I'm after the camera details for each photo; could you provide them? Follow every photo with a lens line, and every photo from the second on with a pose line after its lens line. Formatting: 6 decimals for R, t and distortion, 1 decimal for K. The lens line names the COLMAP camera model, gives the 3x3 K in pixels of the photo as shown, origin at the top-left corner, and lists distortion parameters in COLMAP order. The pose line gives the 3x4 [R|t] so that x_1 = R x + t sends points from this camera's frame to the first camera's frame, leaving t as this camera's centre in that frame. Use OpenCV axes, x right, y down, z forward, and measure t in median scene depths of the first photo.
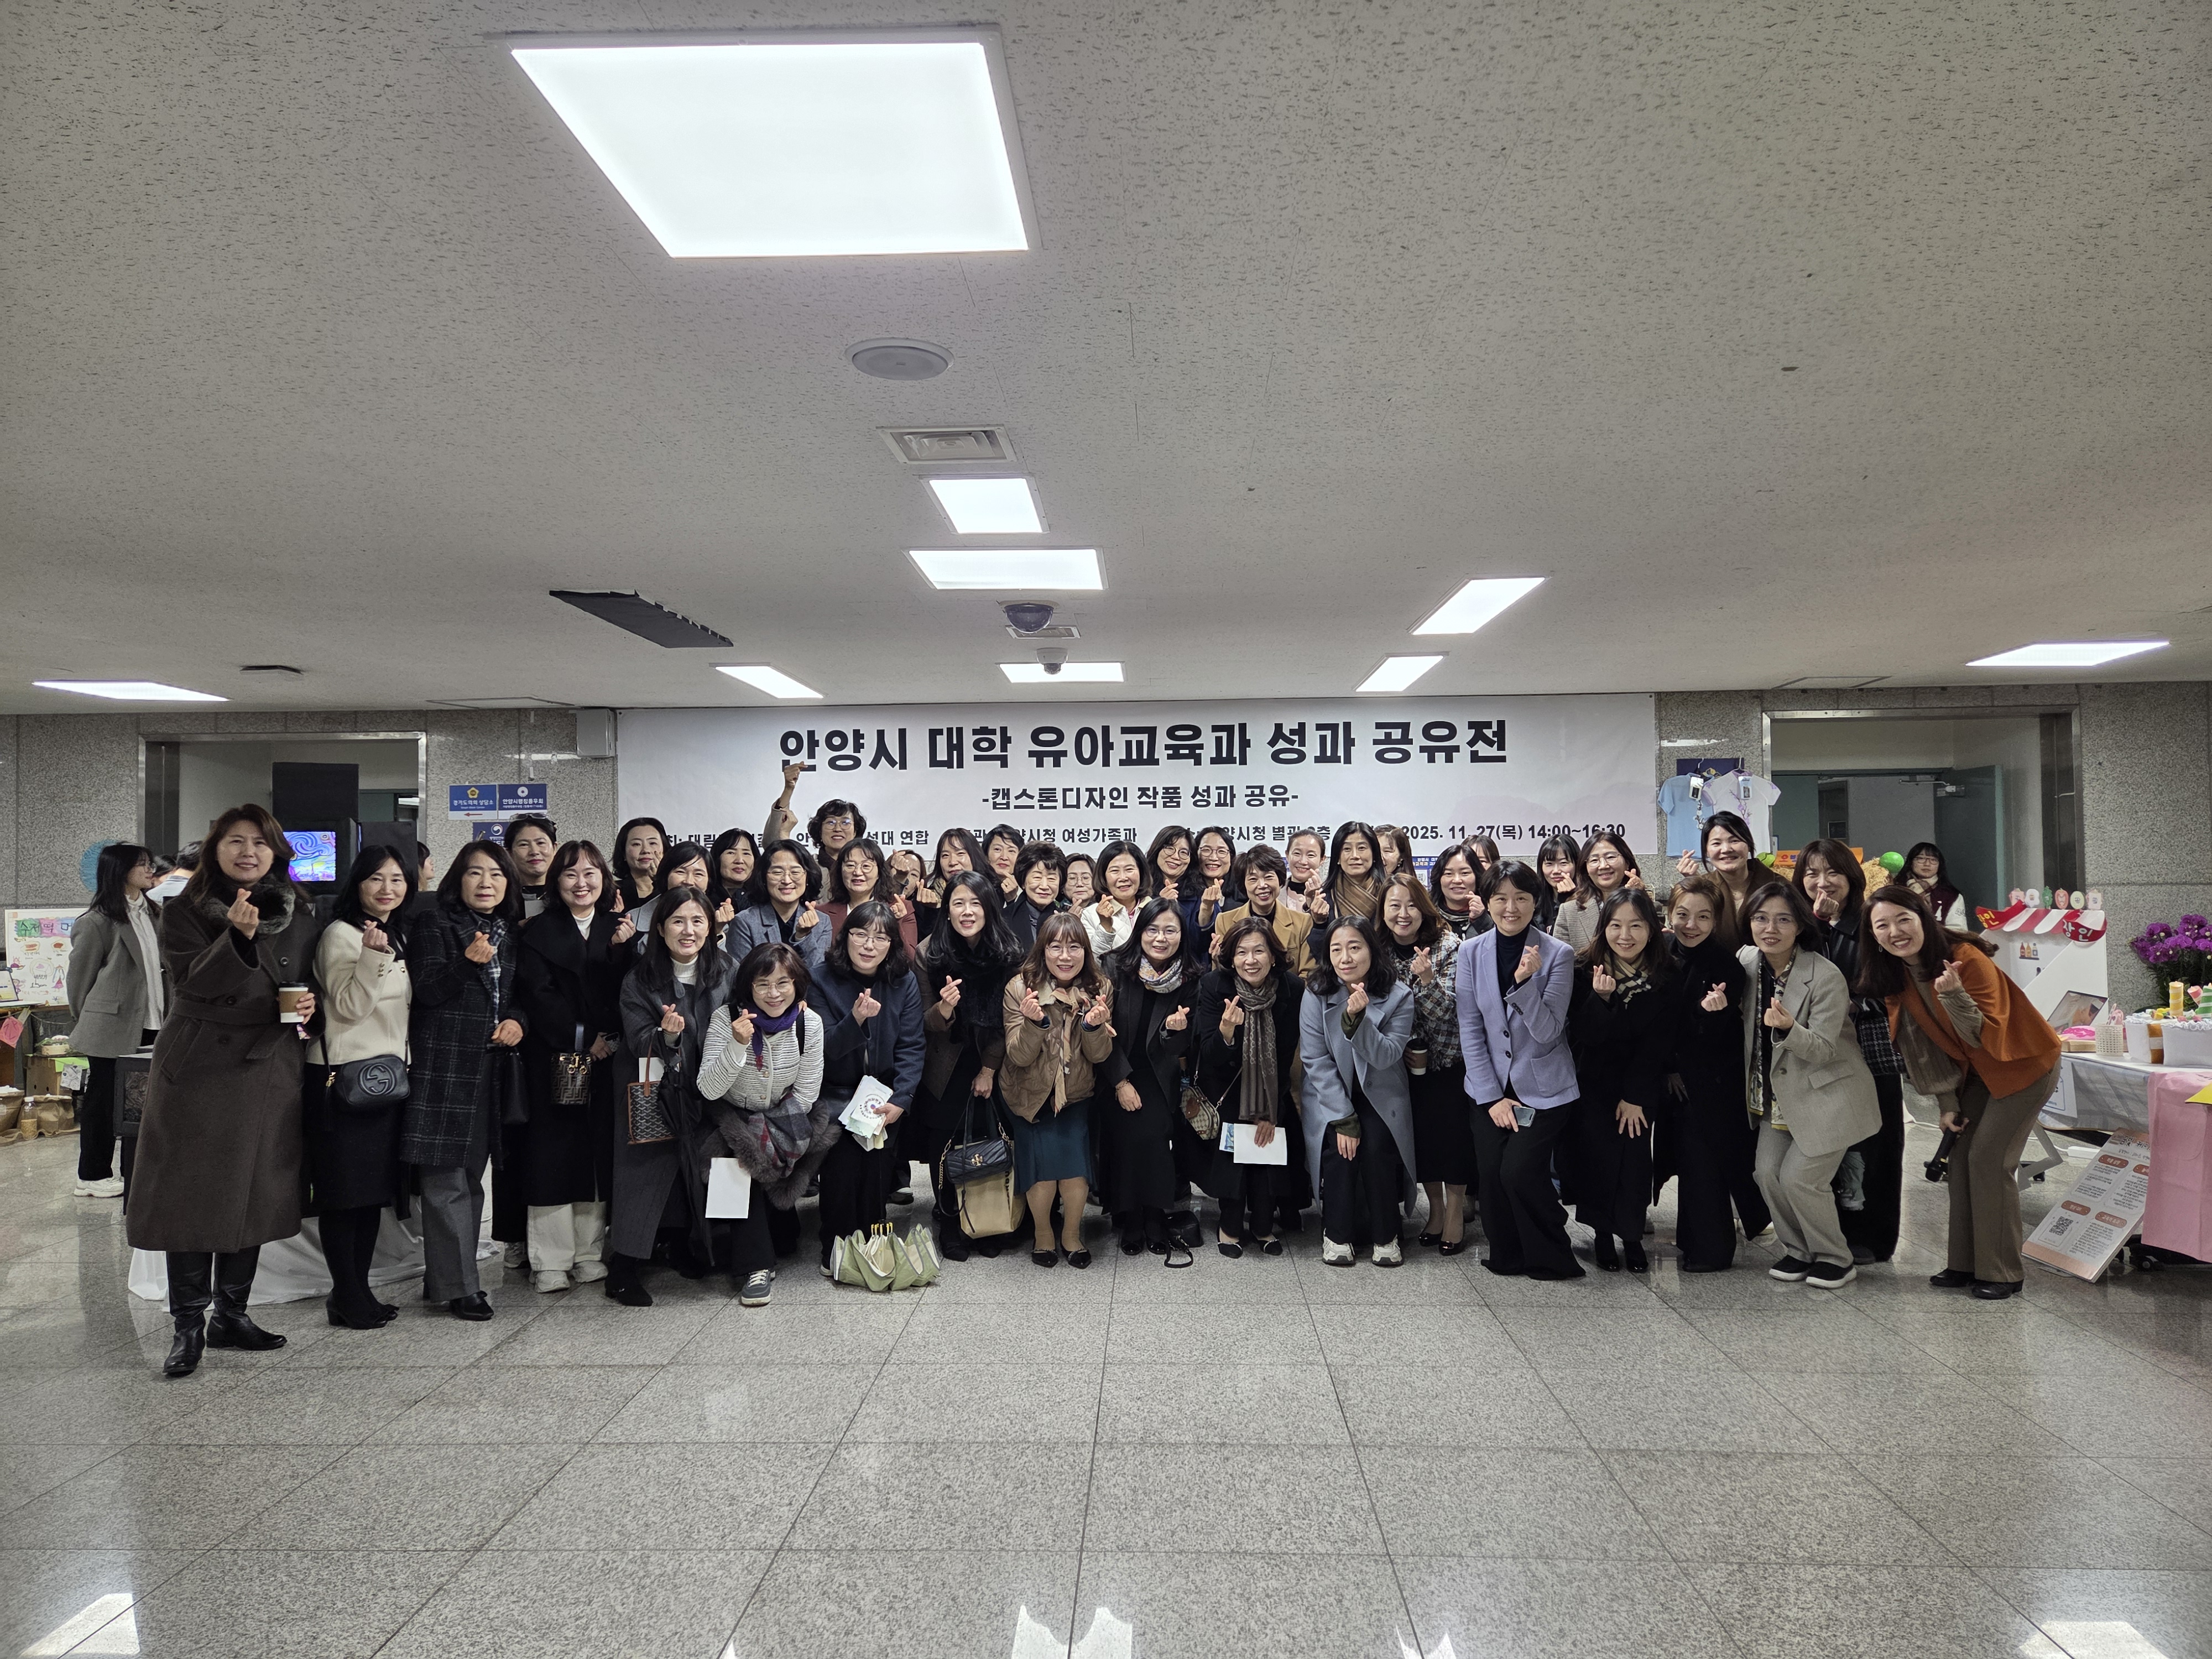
lens RADIAL K [[1325.5, 0, 1013.2], [0, 1325.5, 870.6], [0, 0, 1]] dist [0.066760, -0.041716]
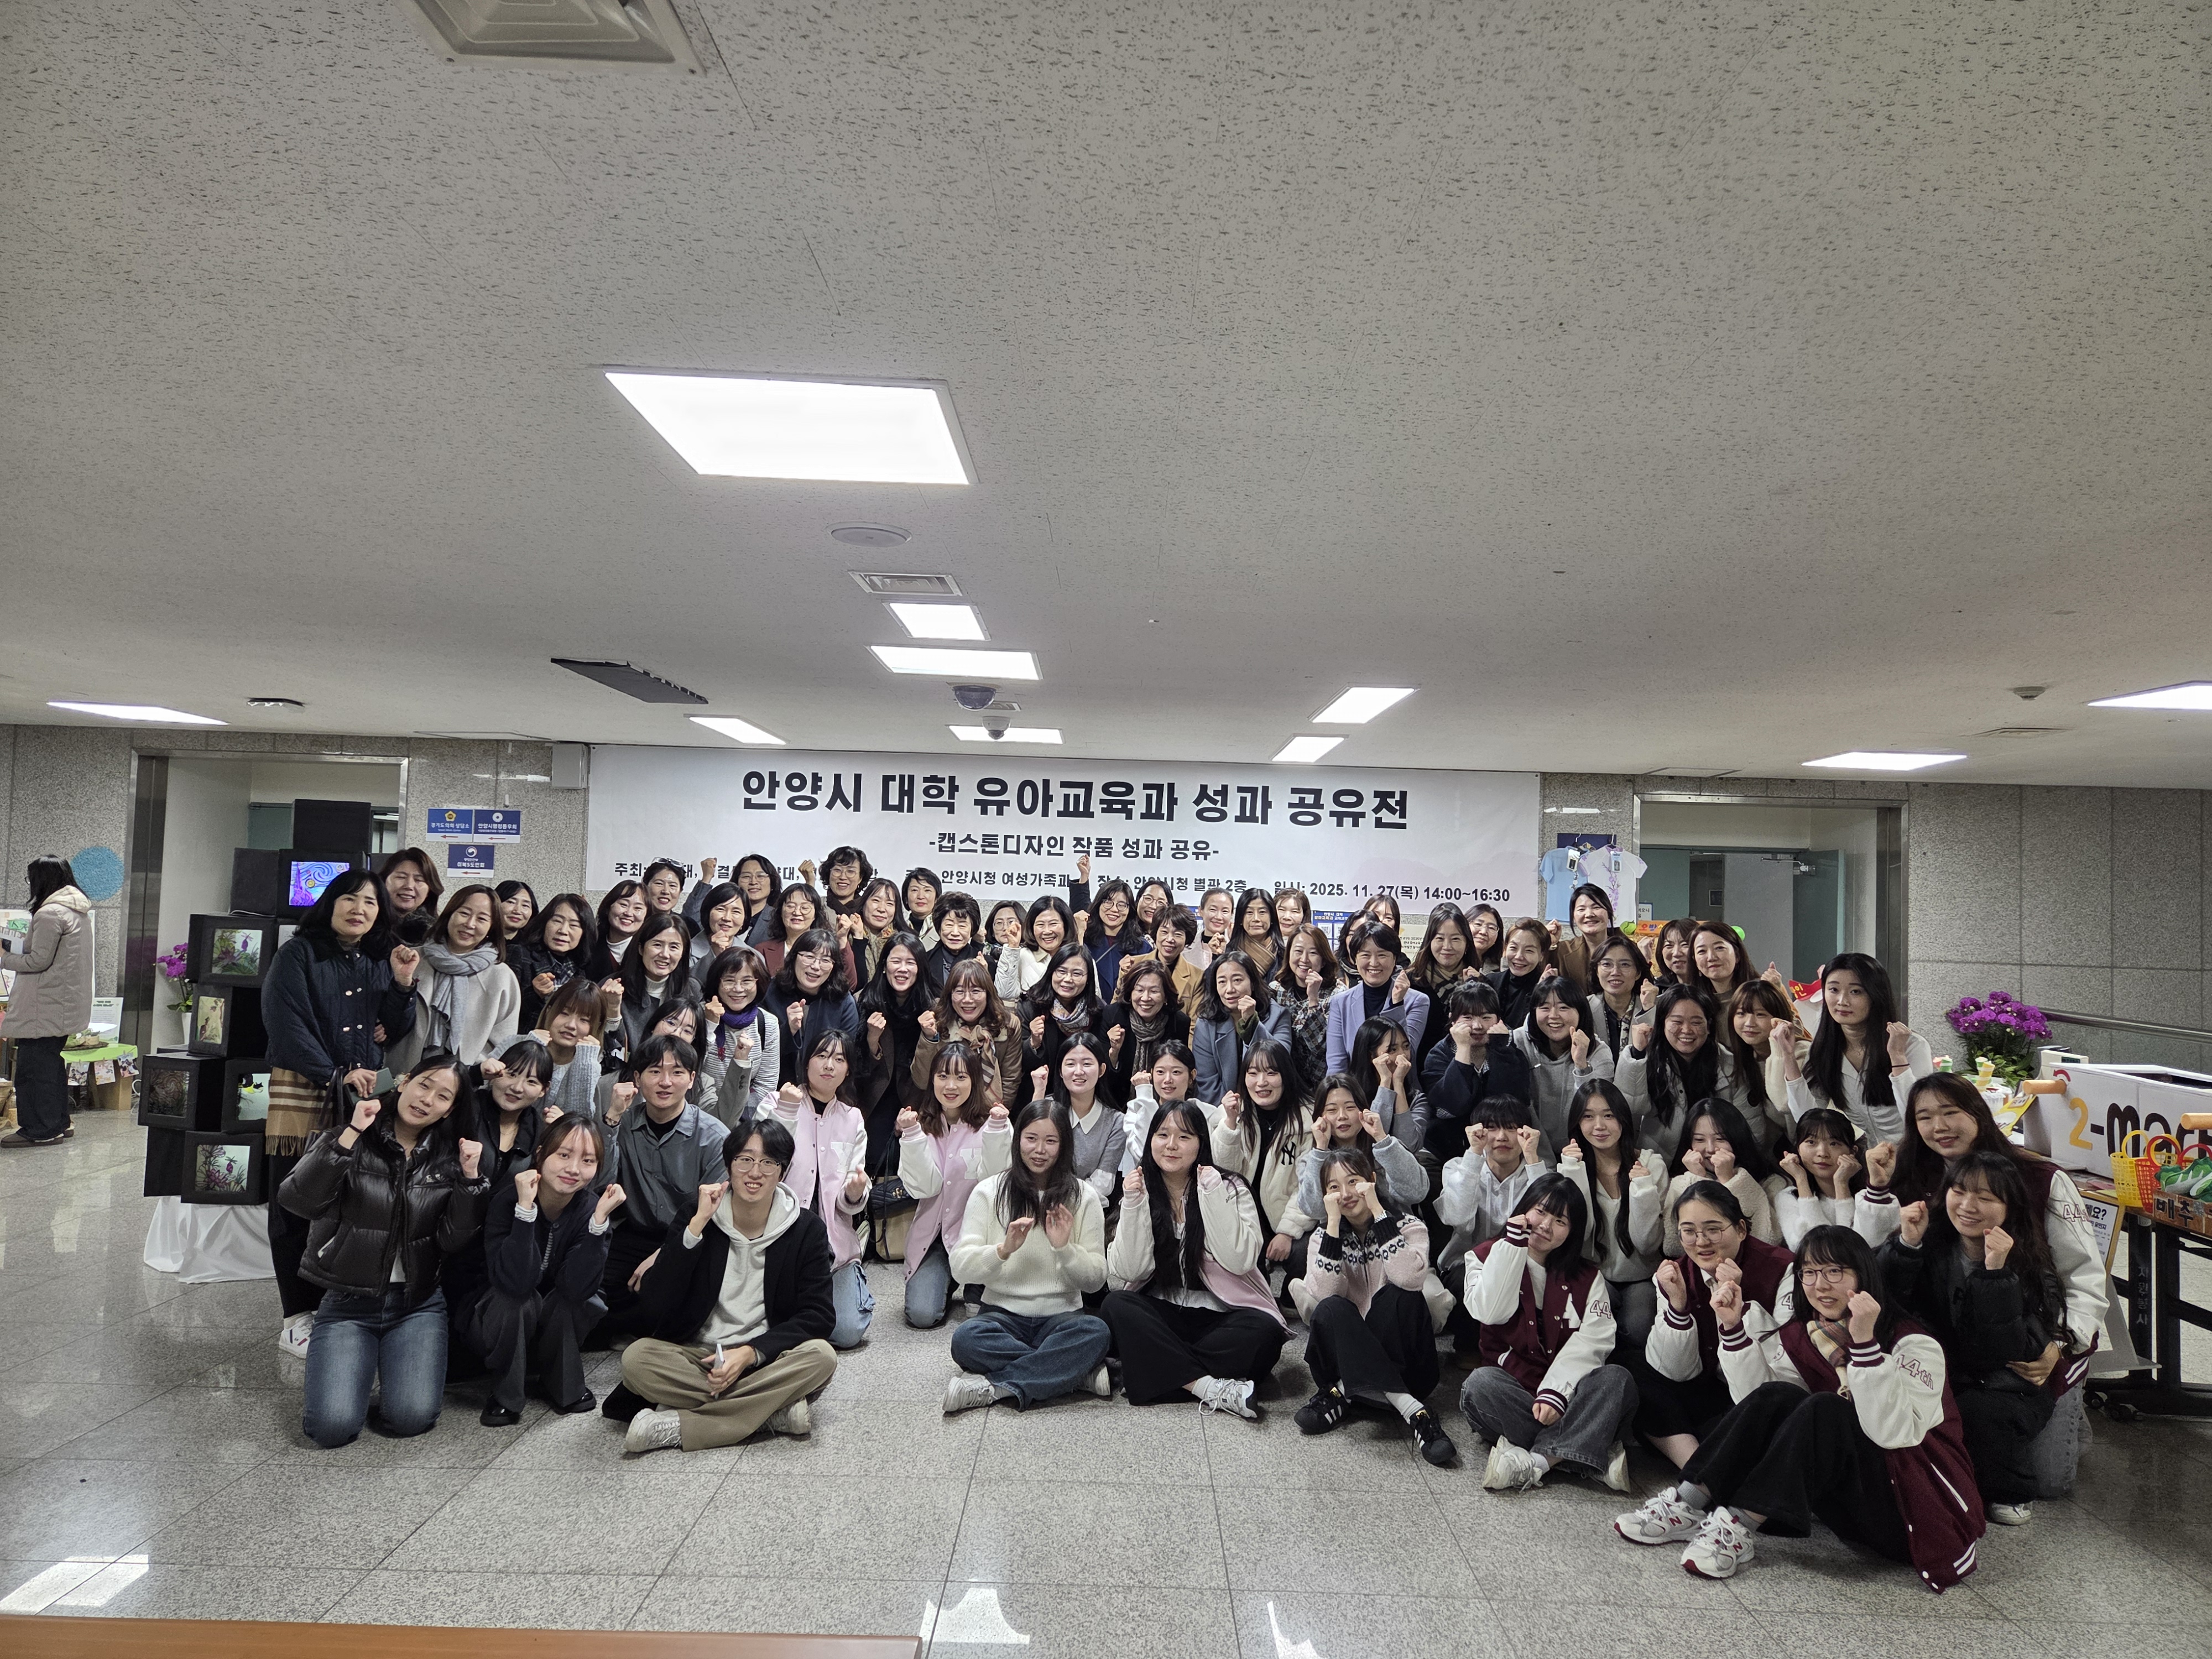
lens RADIAL K [[1584.8, 0, 1073.9], [0, 1584.8, 836.6], [0, 0, 1]] dist [0.065470, -0.041022]
pose [[0.997461, 0.043595, 0.056308, 0.021319], [-0.043014, 0.999008, -0.011505, -0.048699], [-0.056754, 0.009054, 0.998347, -0.299985]]
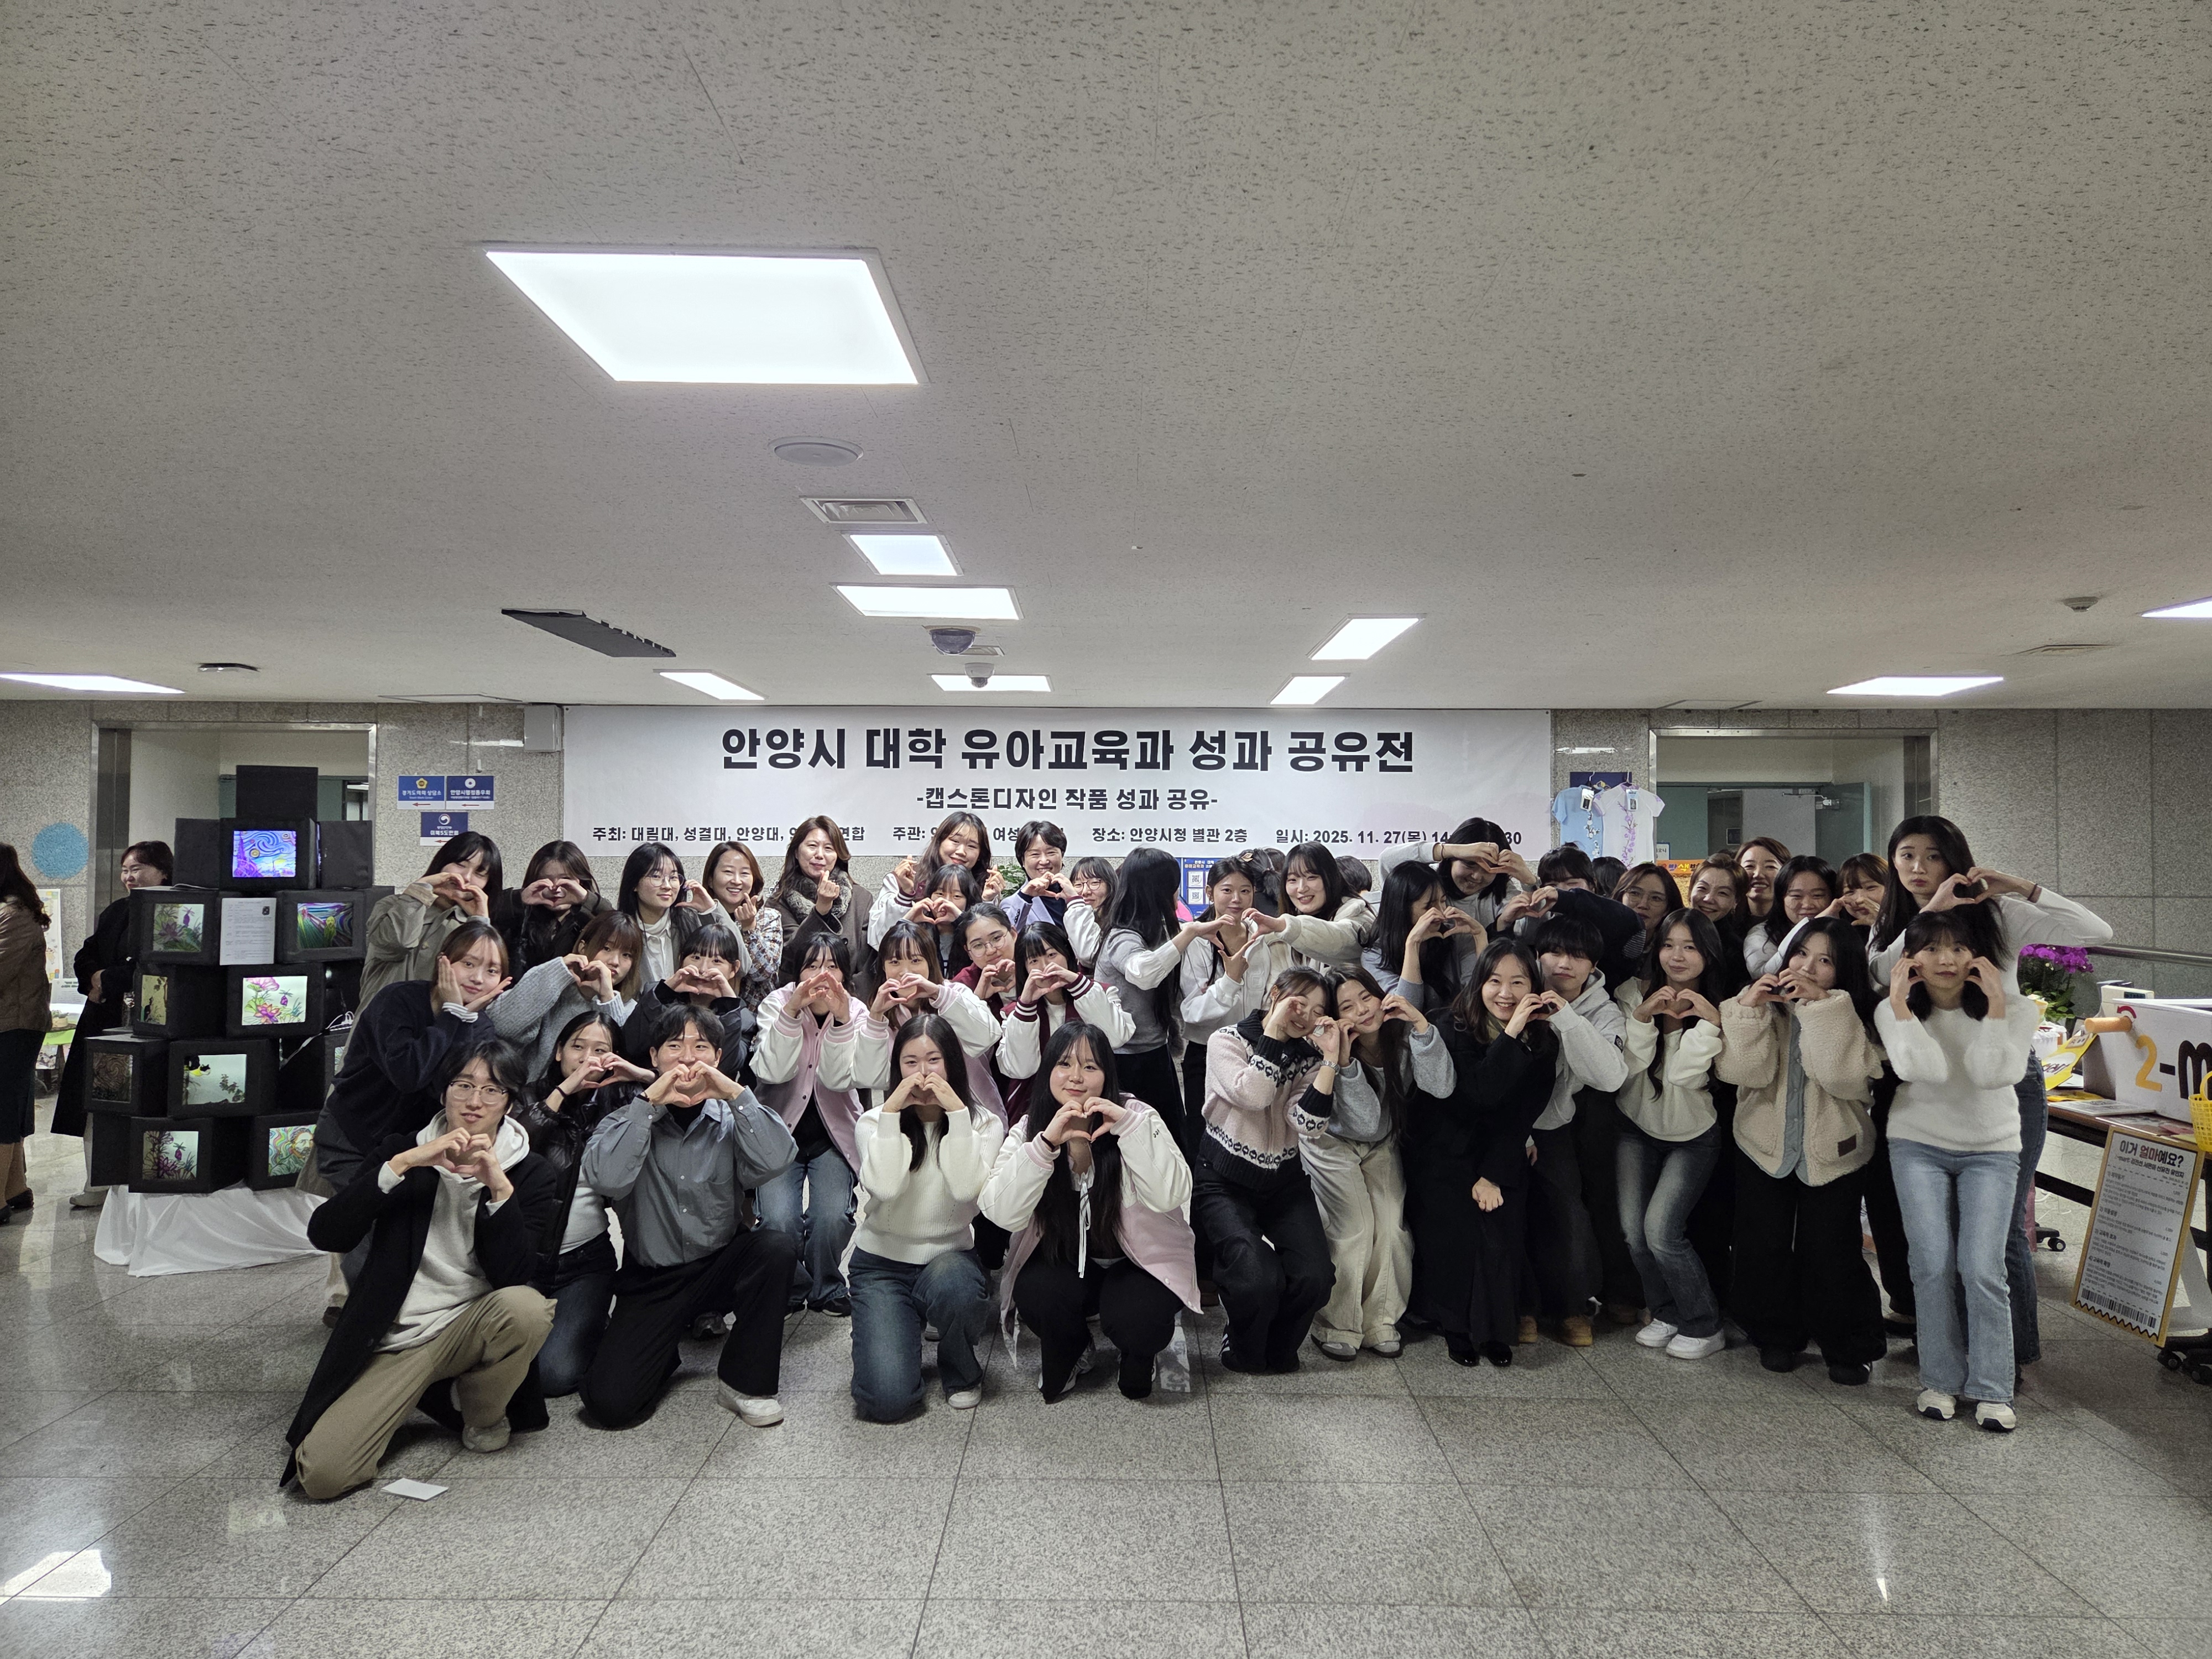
lens RADIAL K [[1477.2, 0, 1067.8], [0, 1477.2, 832.6], [0, 0, 1]] dist [0.060222, -0.038255]
pose [[0.999105, 0.017103, 0.038699, 0.050990], [-0.017391, 0.999823, 0.007125, -0.037051], [-0.038571, -0.007791, 0.999226, -0.169990]]
